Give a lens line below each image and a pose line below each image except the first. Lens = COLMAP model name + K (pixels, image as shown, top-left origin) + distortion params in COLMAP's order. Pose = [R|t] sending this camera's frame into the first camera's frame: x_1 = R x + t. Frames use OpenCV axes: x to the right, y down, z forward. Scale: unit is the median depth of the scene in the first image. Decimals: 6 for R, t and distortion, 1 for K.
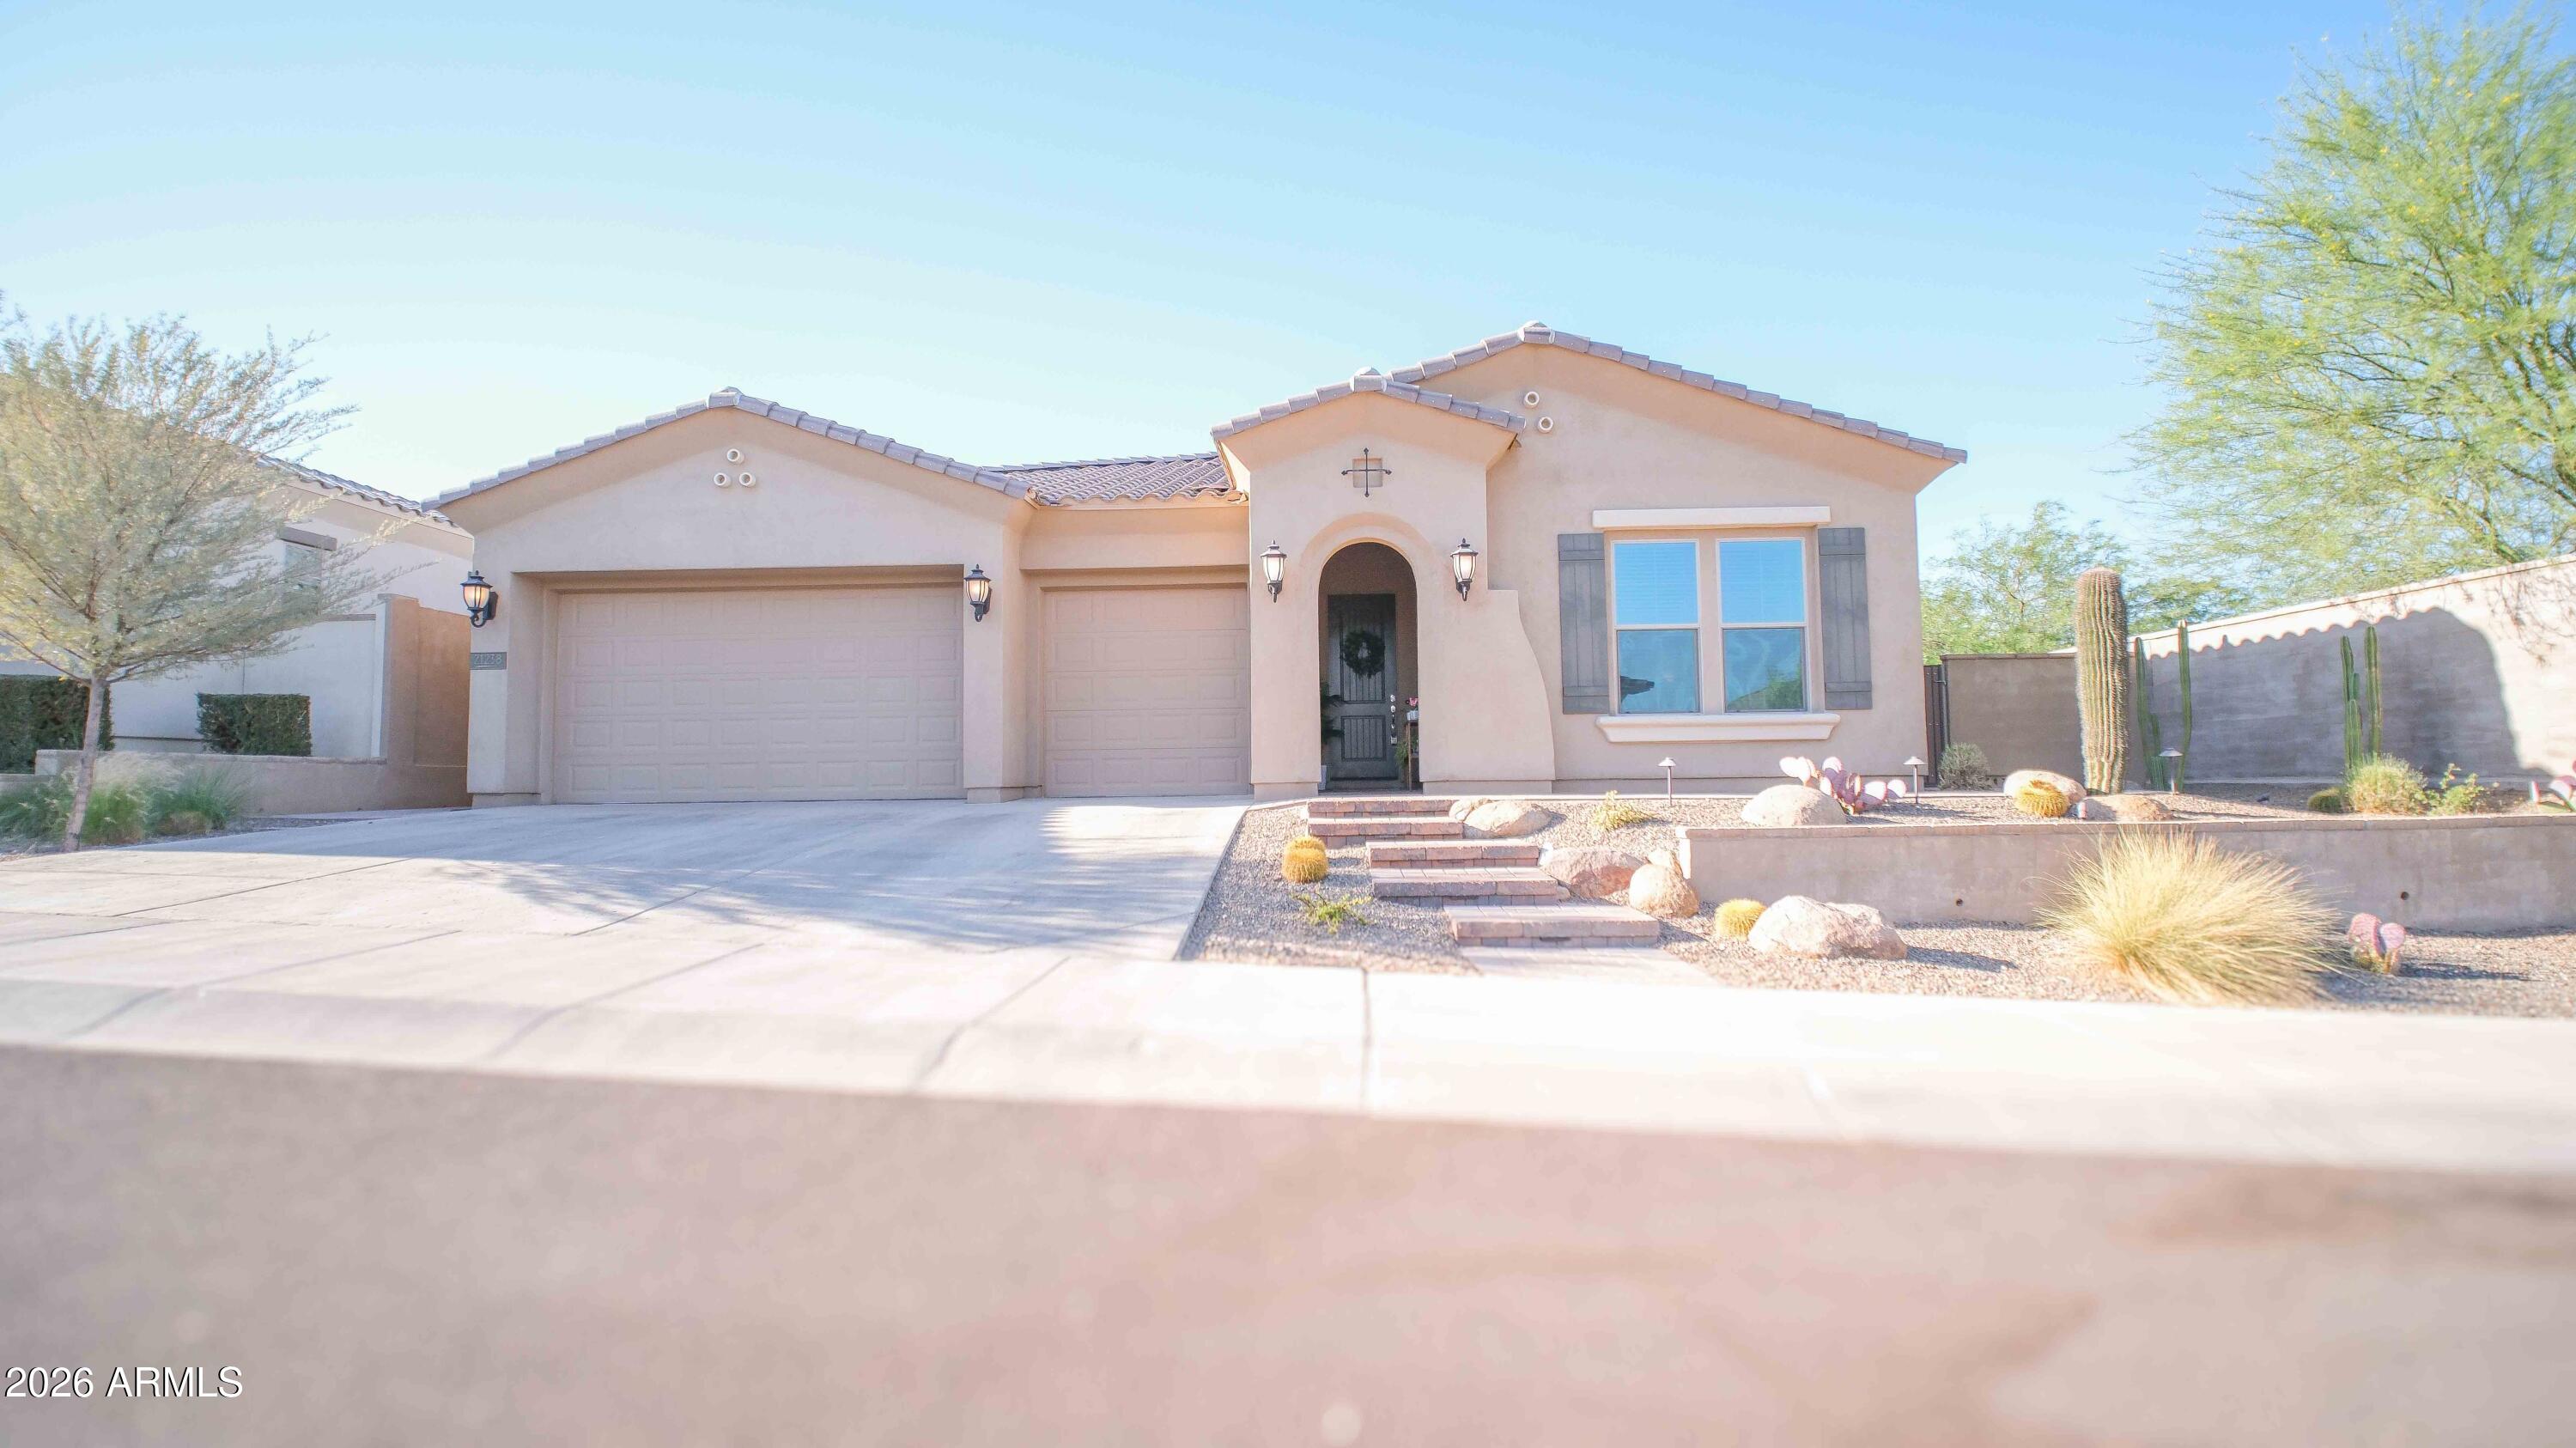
lens RADIAL K [[1196.5, 0, 1288.9], [0, 1196.5, 716.5], [0, 0, 1]] dist [0.001676, -0.000390]
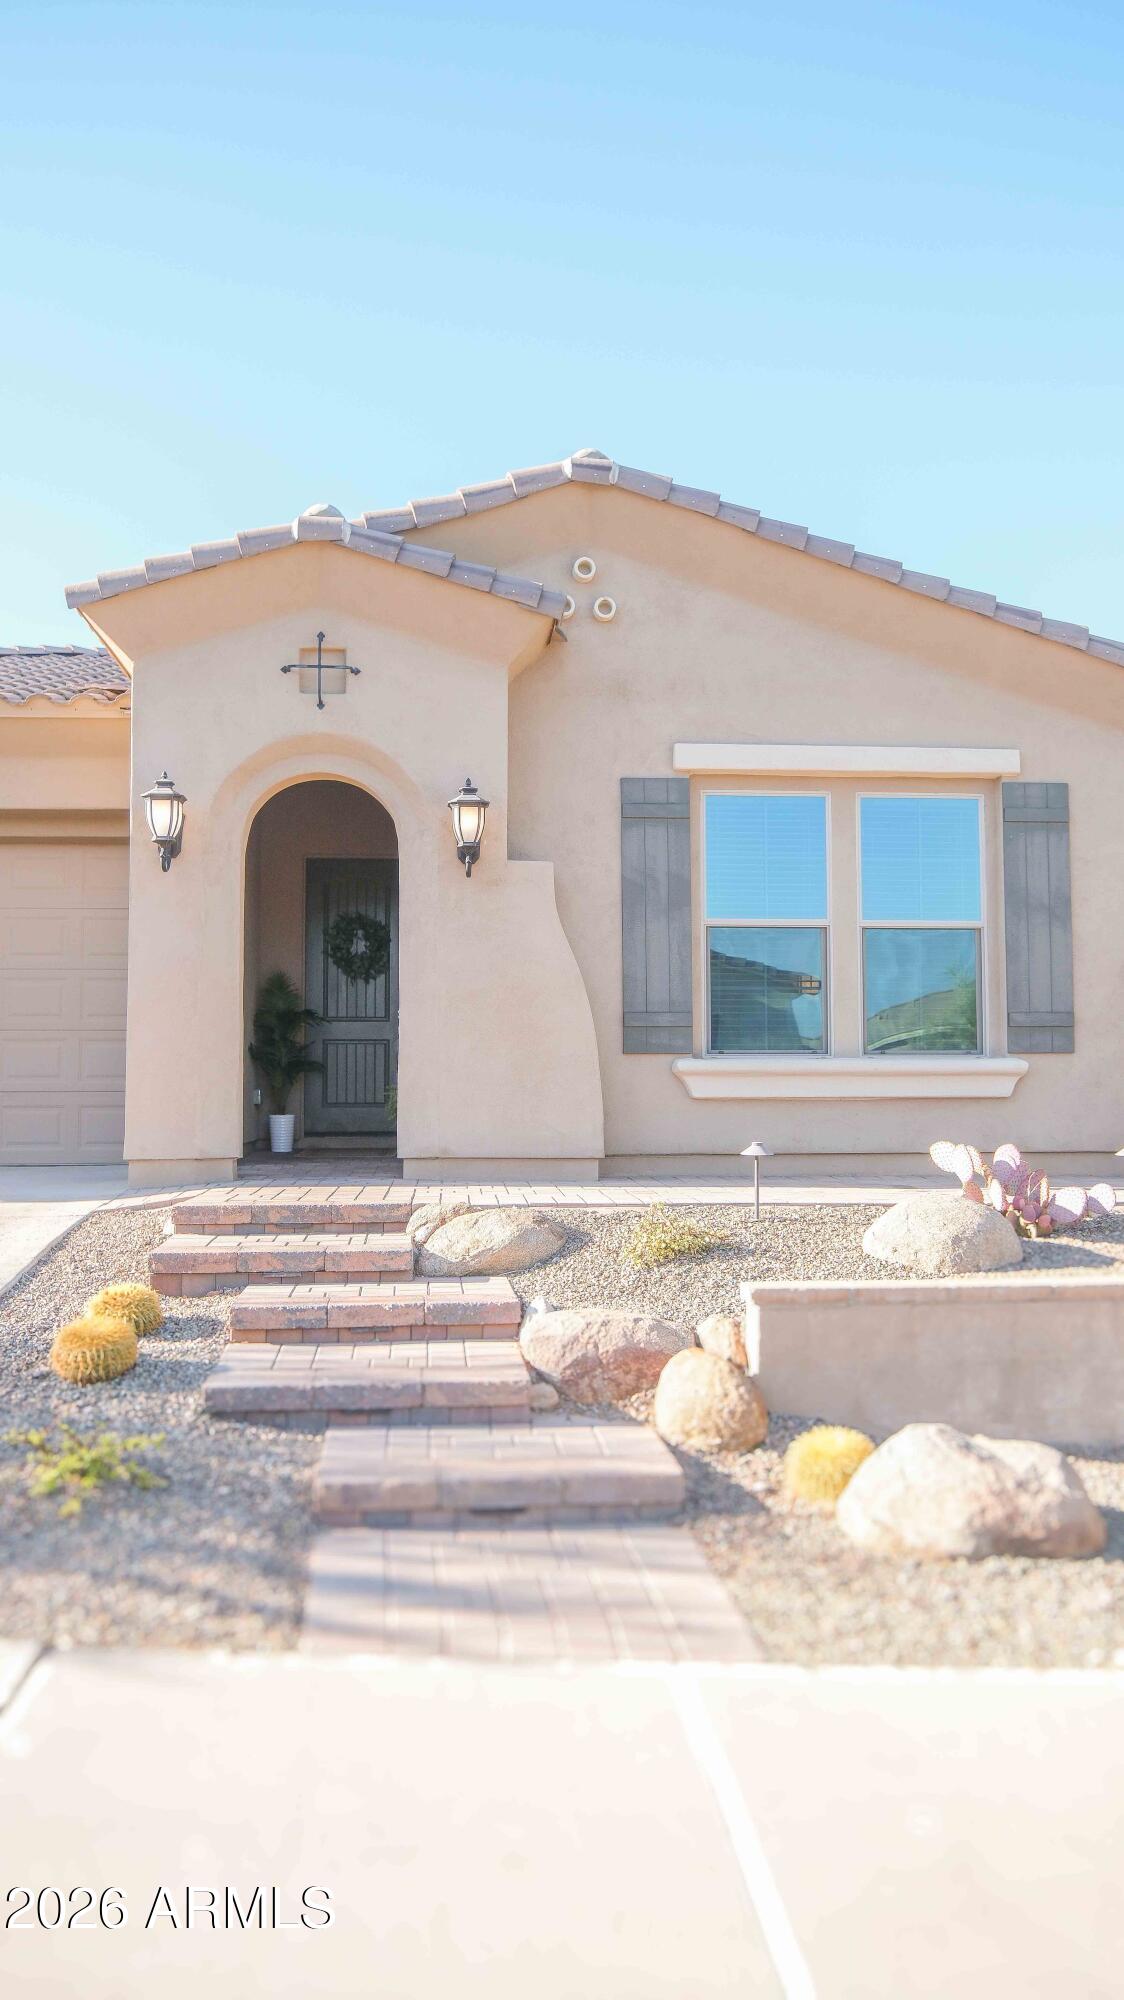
lens RADIAL K [[1512.7, 0, 554.6], [0, 1512.7, 1010.2], [0, 0, 1]] dist [-0.021586, -0.000074]
pose [[0.993639, 0.016429, 0.111405, 0.101458], [-0.016895, 0.999852, 0.003247, -0.028220], [-0.111335, -0.005109, 0.993770, 0.188489]]
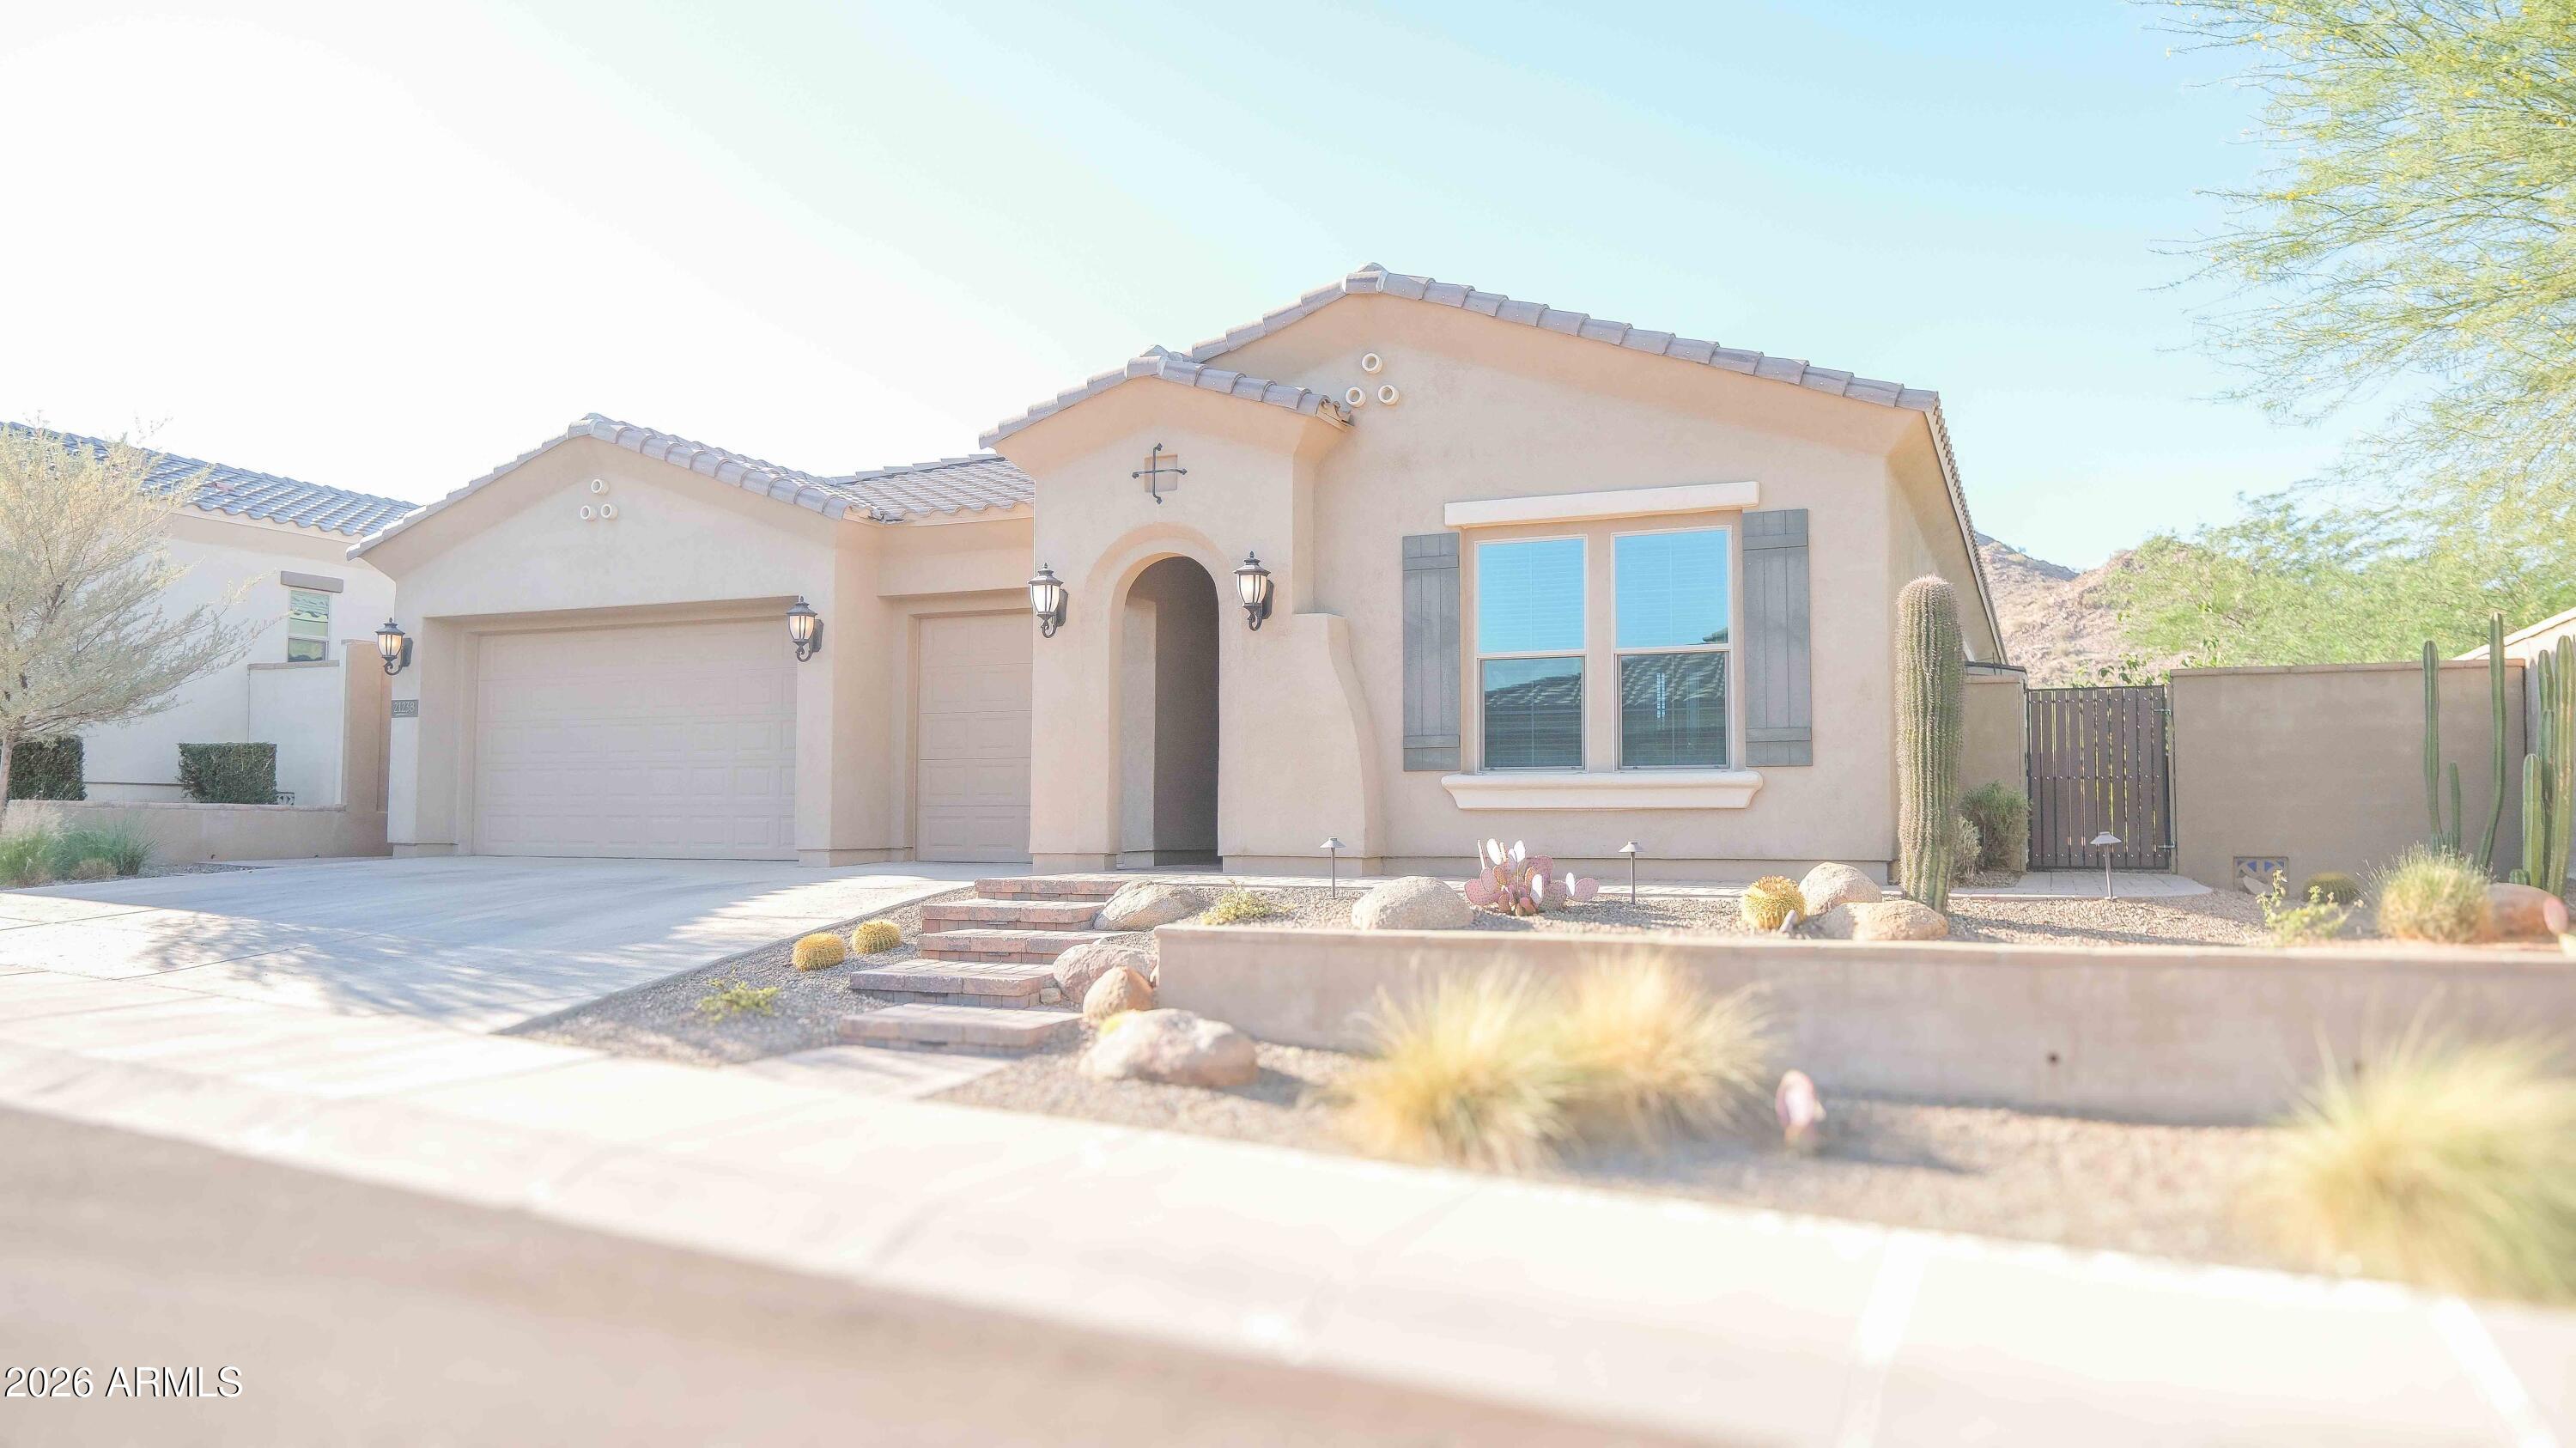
lens RADIAL K [[1800.5, 0, 1283.7], [0, 1800.5, 728.4], [0, 0, 1]] dist [-0.006291, -0.000651]
pose [[0.927335, -0.004125, -0.374210, 0.598606], [0.006480, 0.999966, 0.005035, -0.036180], [0.374177, -0.007094, 0.927330, -0.103964]]
